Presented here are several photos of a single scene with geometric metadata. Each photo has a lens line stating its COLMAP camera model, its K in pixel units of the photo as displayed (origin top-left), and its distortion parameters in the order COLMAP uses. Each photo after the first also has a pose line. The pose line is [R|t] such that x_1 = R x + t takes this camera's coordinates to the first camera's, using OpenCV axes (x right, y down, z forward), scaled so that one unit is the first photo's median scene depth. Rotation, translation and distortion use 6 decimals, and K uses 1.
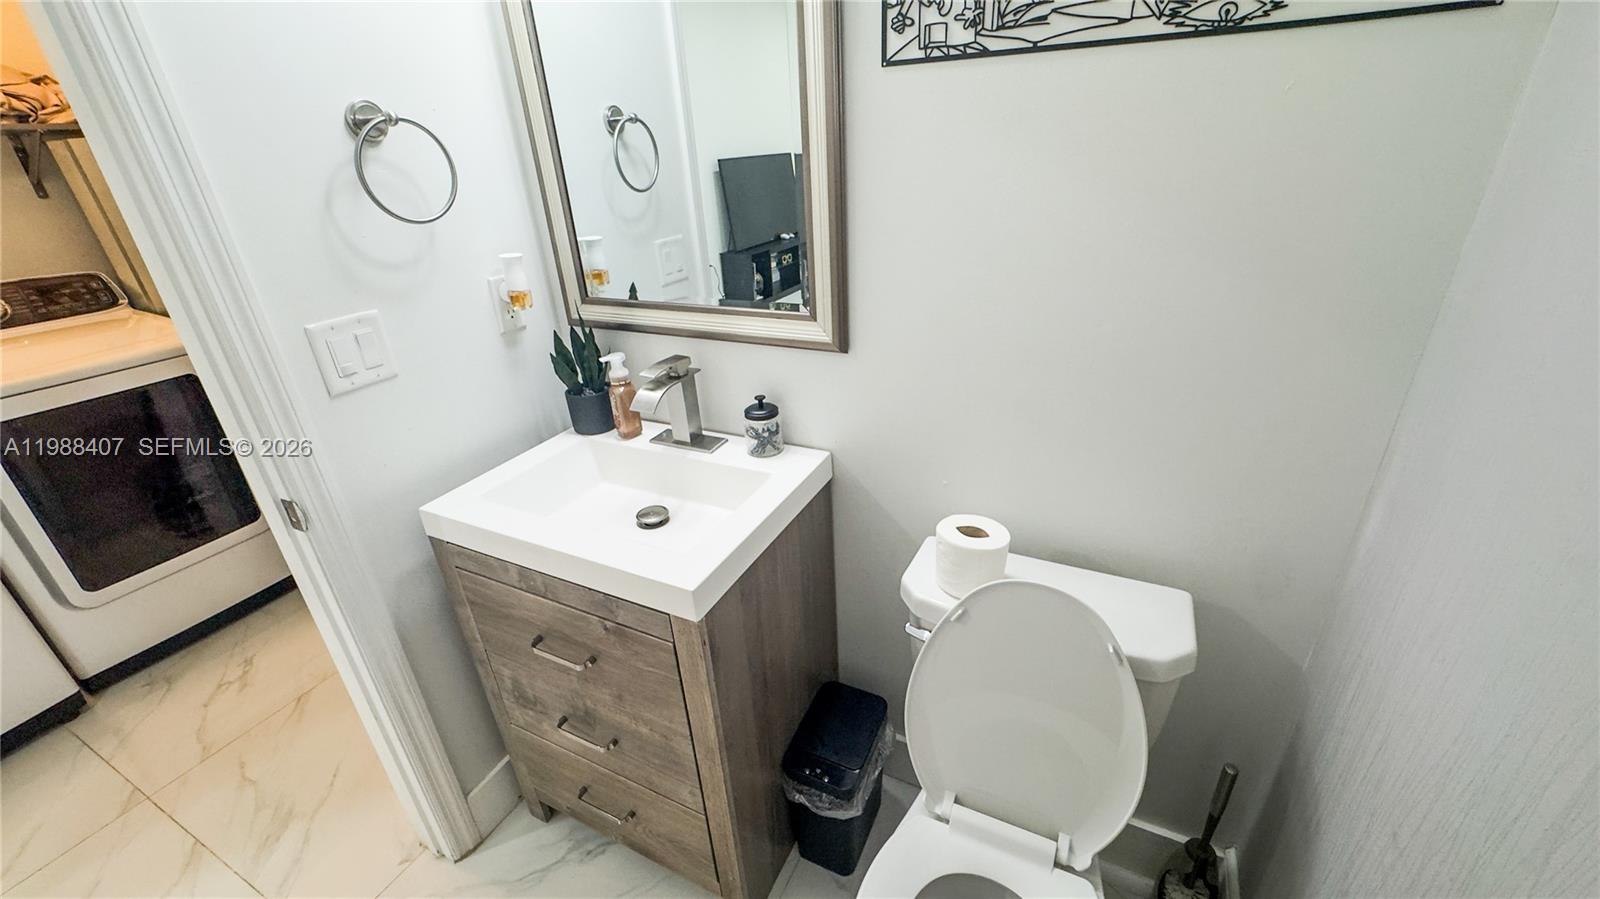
lens RADIAL K [[641.7, 0, 800.0], [0, 641.7, 449.5], [0, 0, 1]] dist [-0.003231, 0.000396]
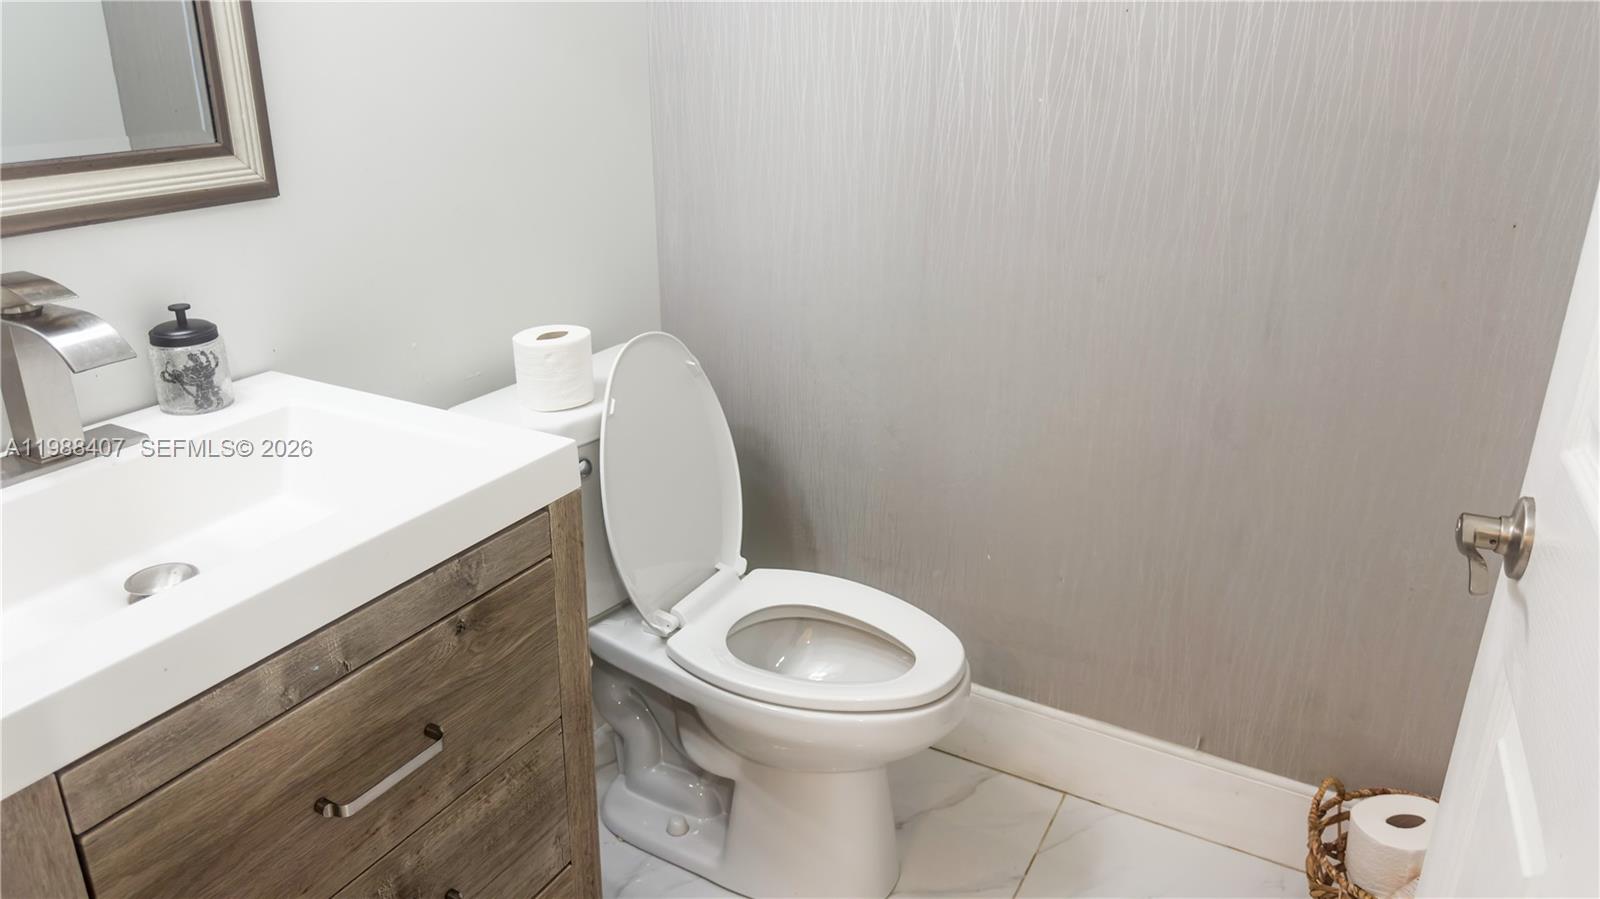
lens RADIAL K [[1141.1, 0, 824.8], [0, 1141.1, 447.4], [0, 0, 1]] dist [0.060367, -0.068730]
pose [[0.010212, -0.314673, 0.949145, -1.450619], [0.415894, 0.864537, 0.282148, -0.034156], [-0.909356, 0.391862, 0.139699, 0.536954]]
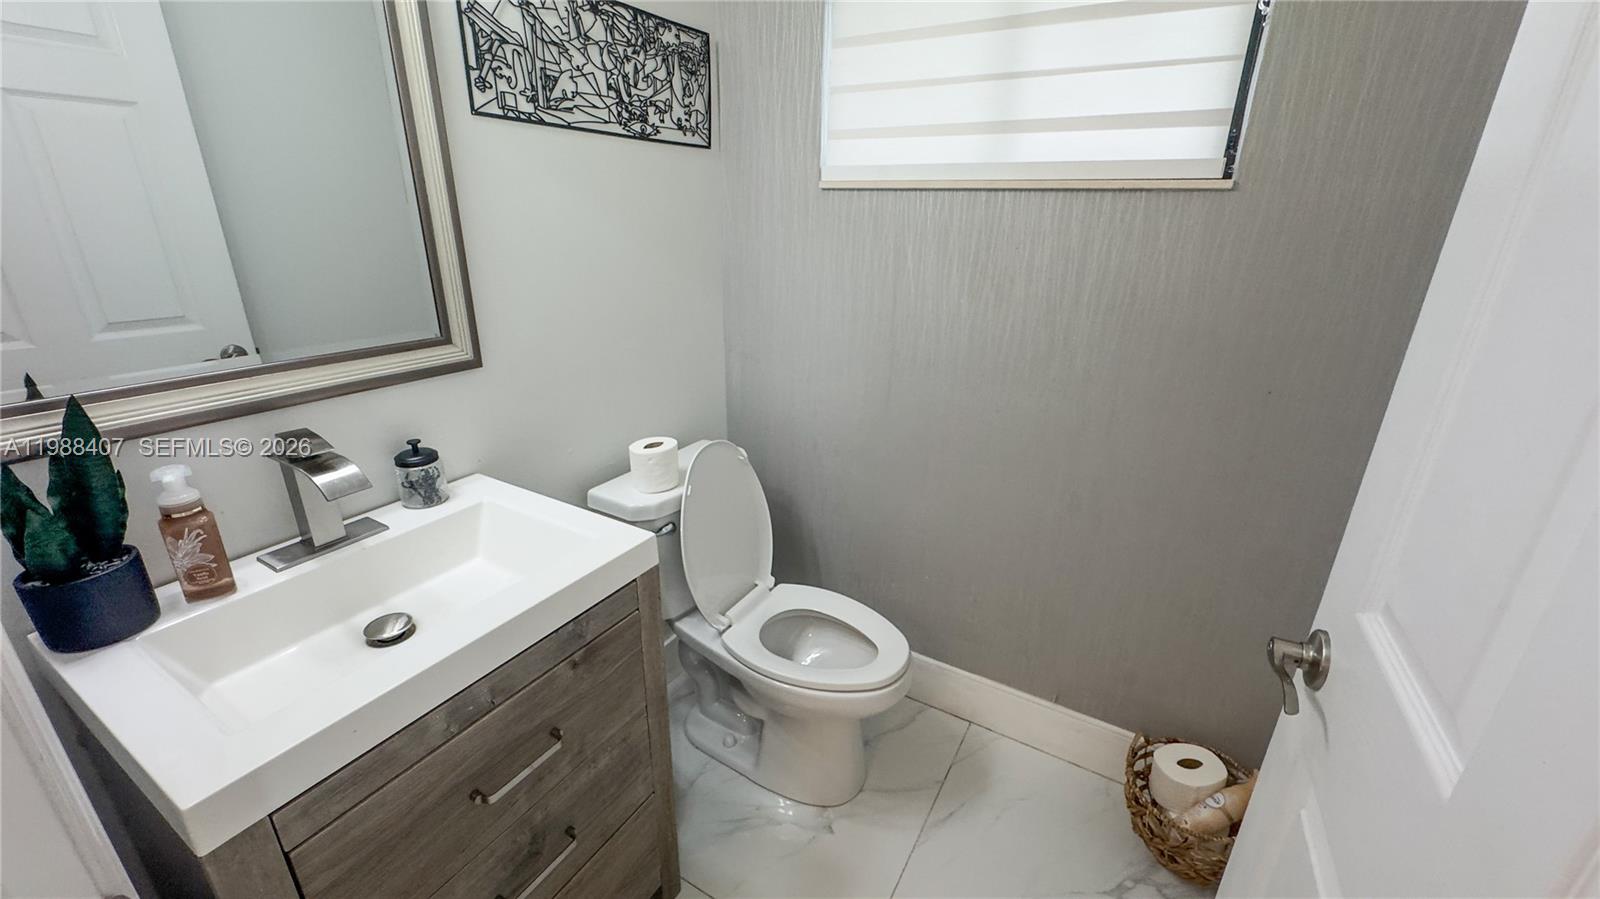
lens RADIAL K [[641.7, 0, 800.0], [0, 641.7, 449.5], [0, 0, 1]] dist [-0.003231, 0.000396]
pose [[0.060669, -0.298494, 0.952481, -1.212944], [0.414614, 0.875558, 0.247978, -0.095441], [-0.907973, 0.379867, 0.176879, 0.490049]]
